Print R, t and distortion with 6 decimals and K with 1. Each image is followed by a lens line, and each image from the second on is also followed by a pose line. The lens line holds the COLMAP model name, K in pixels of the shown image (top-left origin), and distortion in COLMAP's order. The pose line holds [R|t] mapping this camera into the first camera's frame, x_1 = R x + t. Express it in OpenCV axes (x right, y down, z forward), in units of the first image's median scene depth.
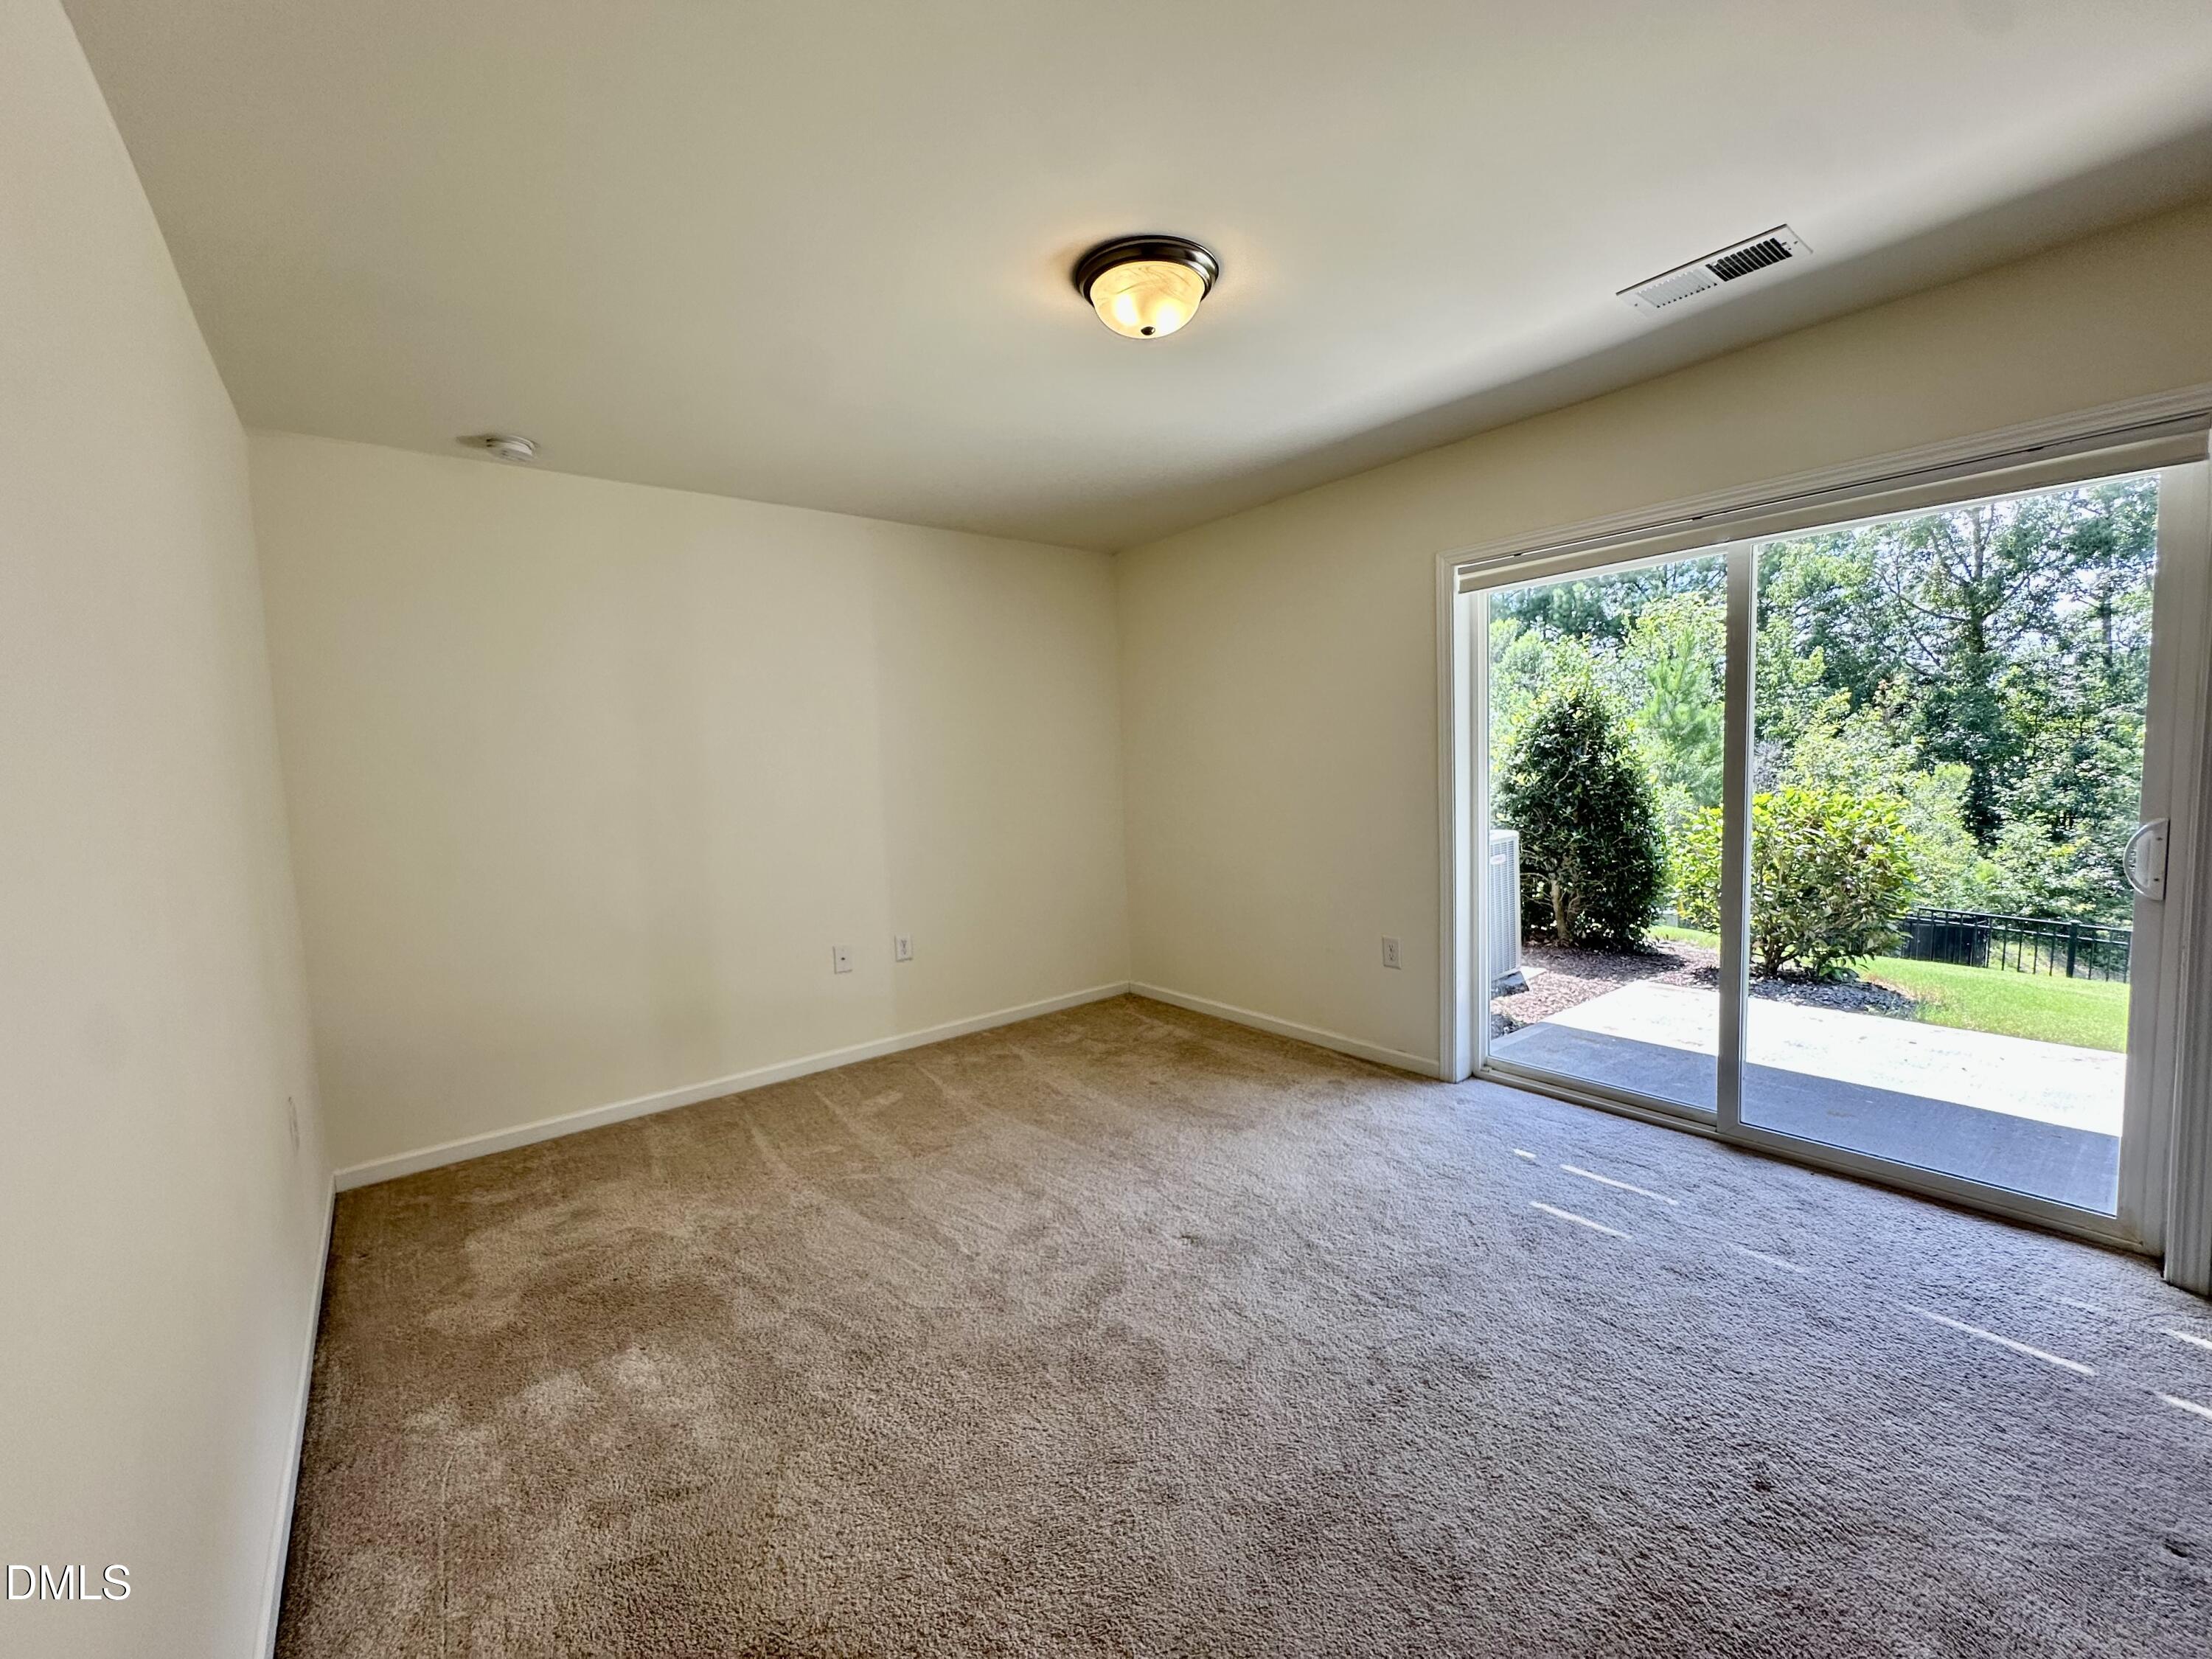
lens RADIAL K [[885.6, 0, 1106.8], [0, 885.6, 838.2], [0, 0, 1]] dist [-0.004476, 0.000685]
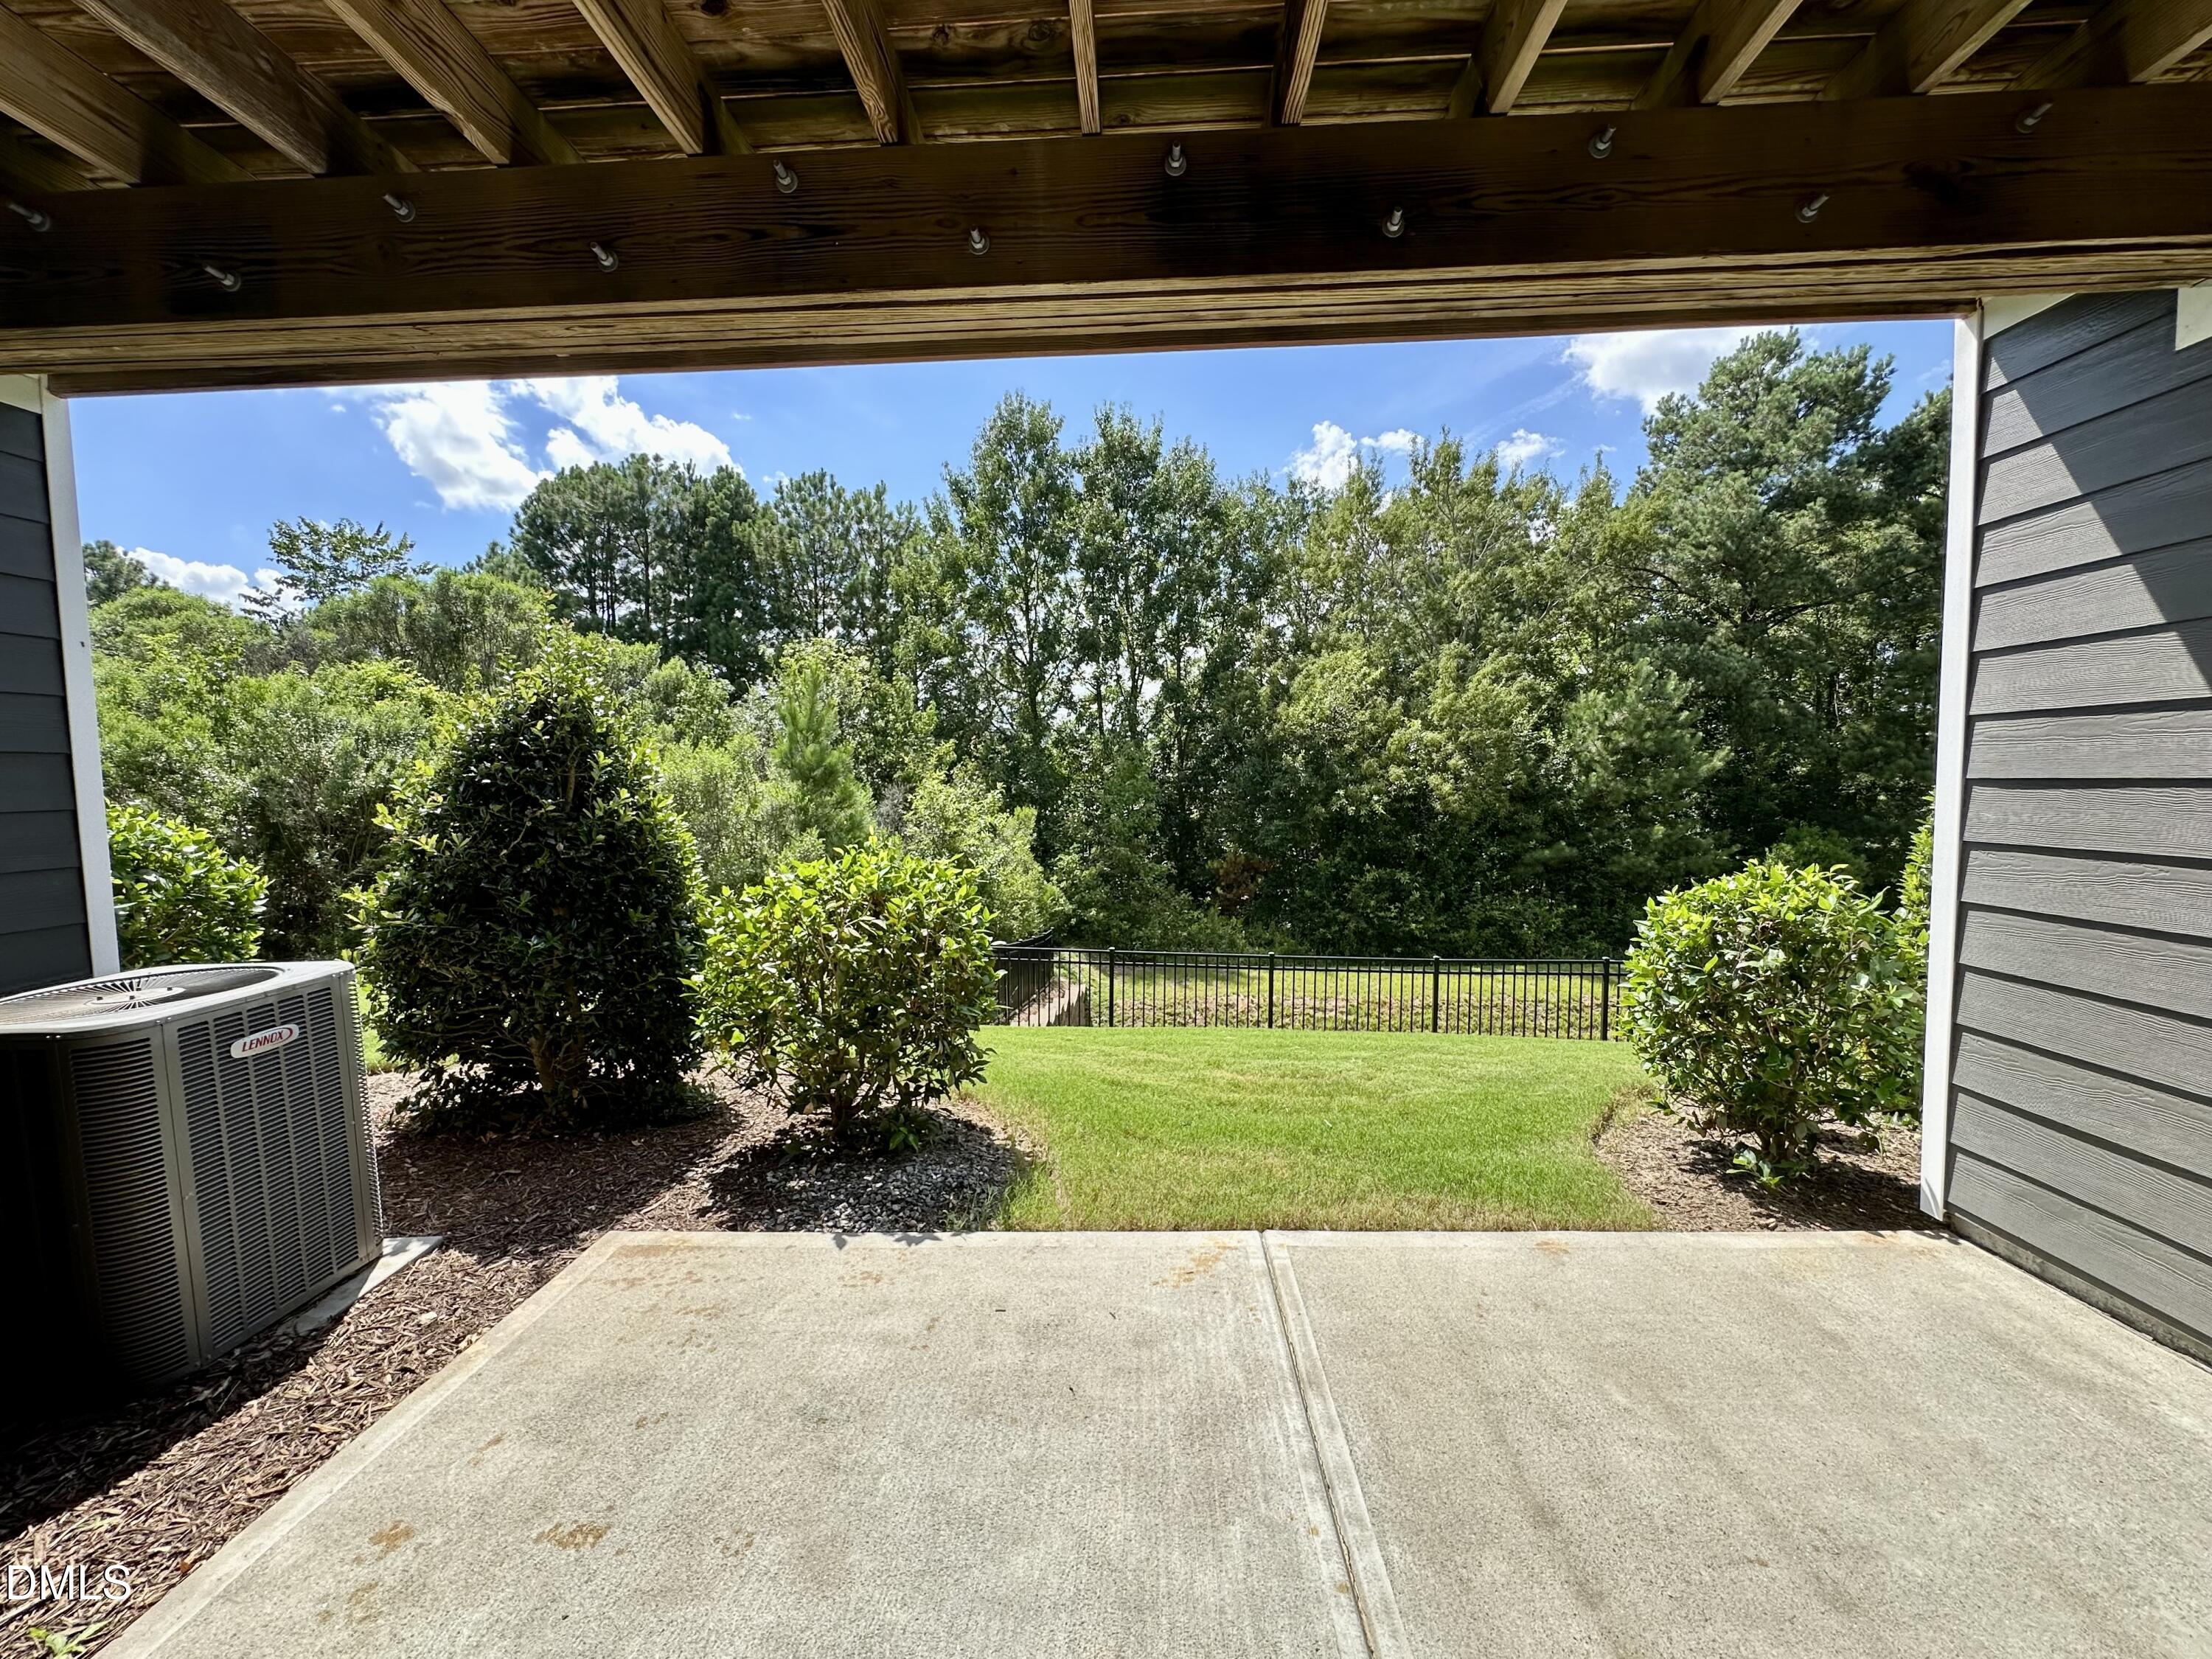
lens RADIAL K [[885.6, 0, 1107.4], [0, 885.6, 826.6], [0, 0, 1]] dist [-0.004476, 0.000685]
pose [[0.655766, -0.016417, 0.754786, 0.126185], [0.060704, 0.997673, -0.031041, -0.013399], [-0.752520, 0.066174, 0.655236, 0.131549]]
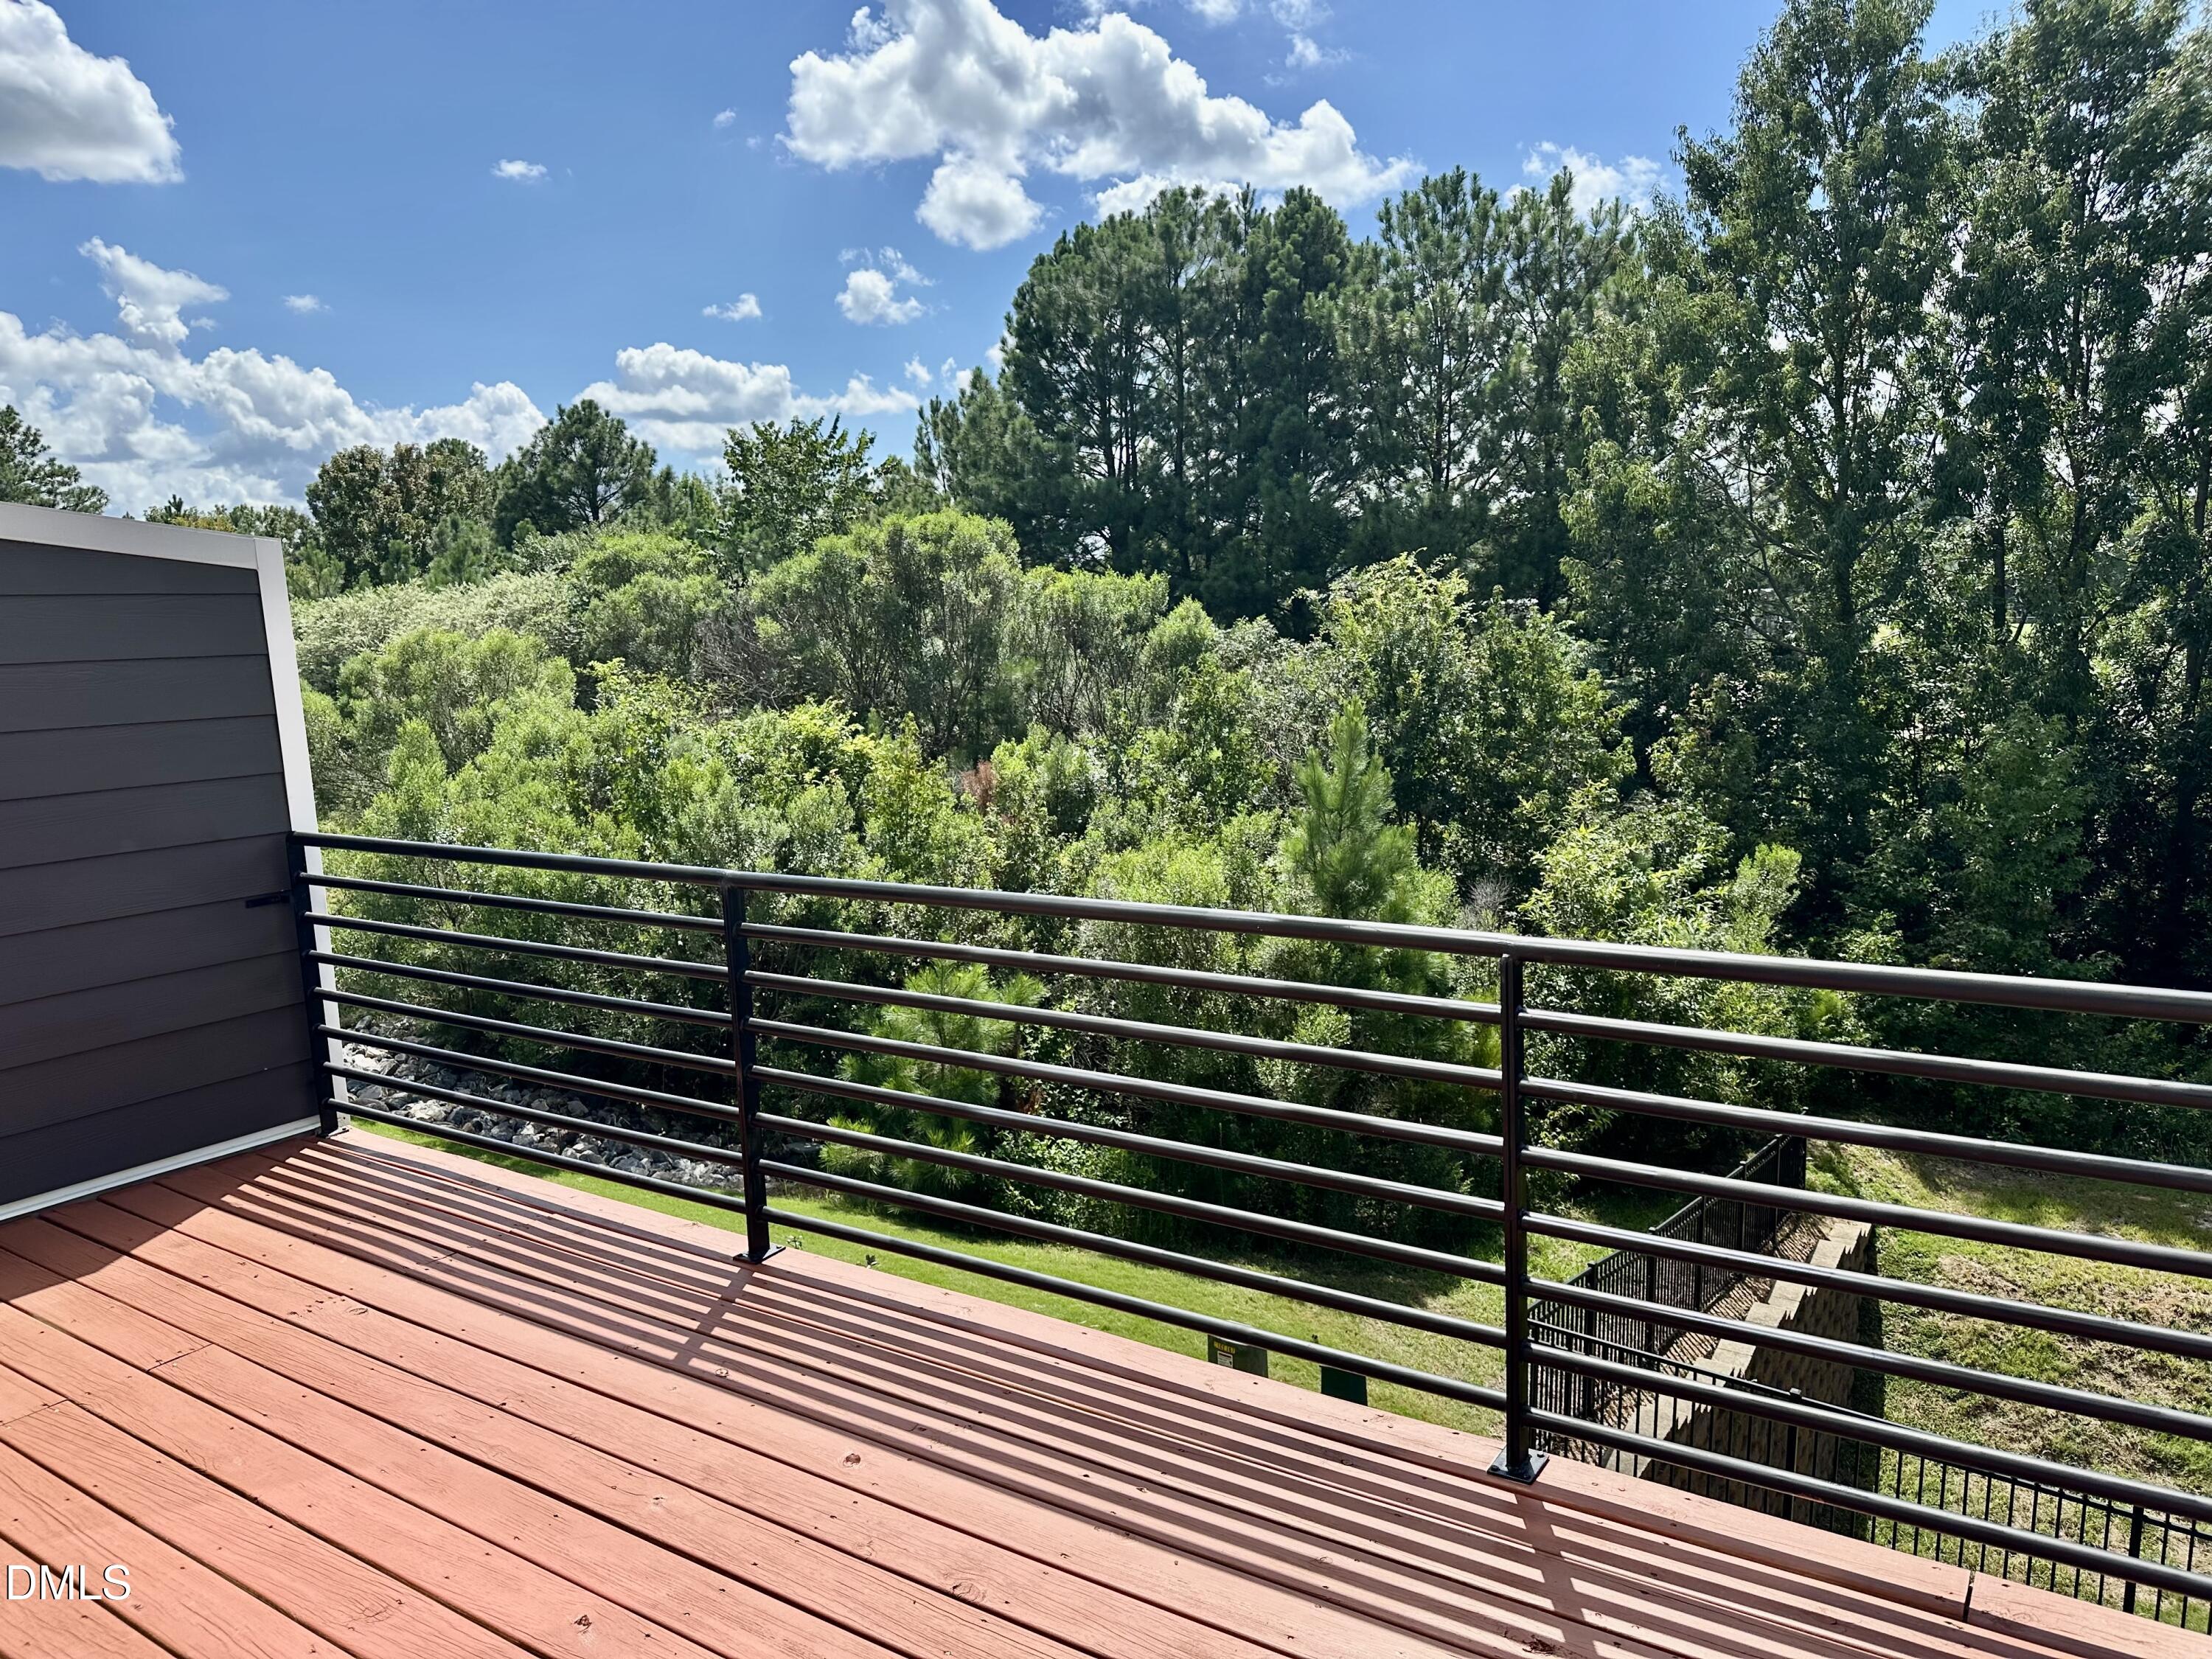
lens RADIAL K [[1622.0, 0, 1060.3], [0, 1622.0, 794.4], [0, 0, 1]] dist [-0.015107, -0.002105]
pose [[0.961823, -0.028583, 0.272177, 0.154672], [0.022694, 0.999436, 0.024761, -0.185844], [-0.272731, -0.017639, 0.961928, 0.009721]]
